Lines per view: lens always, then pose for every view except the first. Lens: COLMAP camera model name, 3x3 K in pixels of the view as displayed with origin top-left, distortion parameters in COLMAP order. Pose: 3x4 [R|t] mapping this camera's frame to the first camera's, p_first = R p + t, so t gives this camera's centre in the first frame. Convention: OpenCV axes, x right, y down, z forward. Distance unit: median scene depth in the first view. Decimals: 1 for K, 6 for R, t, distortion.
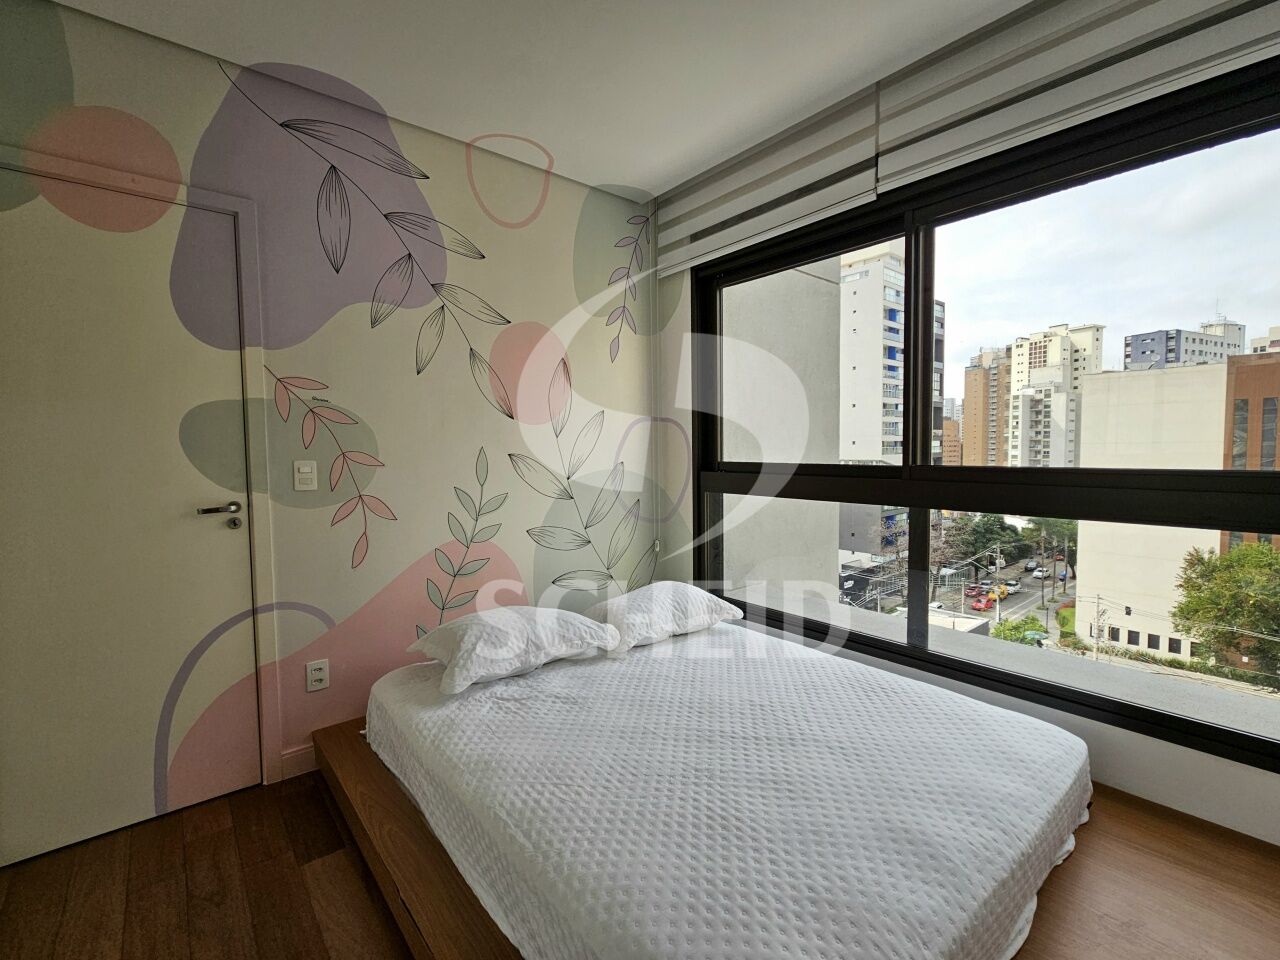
lens RADIAL K [[561.4, 0, 640.0], [0, 561.4, 480.0], [0, 0, 1]] dist [-0.000048, 0.000166]
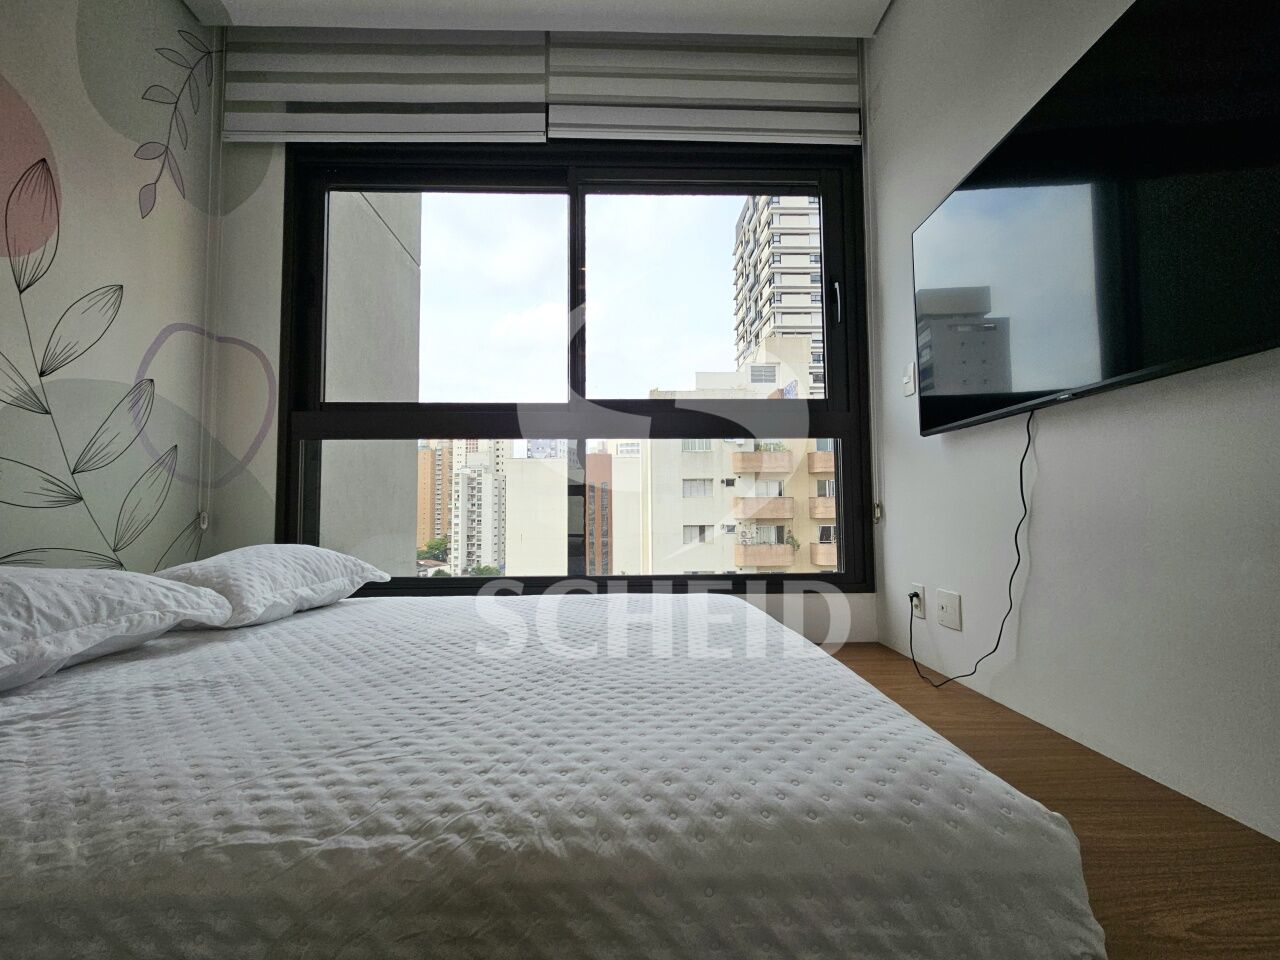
lens RADIAL K [[542.4, 0, 640.0], [0, 542.4, 480.0], [0, 0, 1]] dist [0.000454, -0.000040]
pose [[0.626386, 0.049743, 0.777925, -0.165743], [0.036148, 0.995035, -0.092732, 0.165853], [-0.778675, 0.086206, 0.621477, 0.225603]]
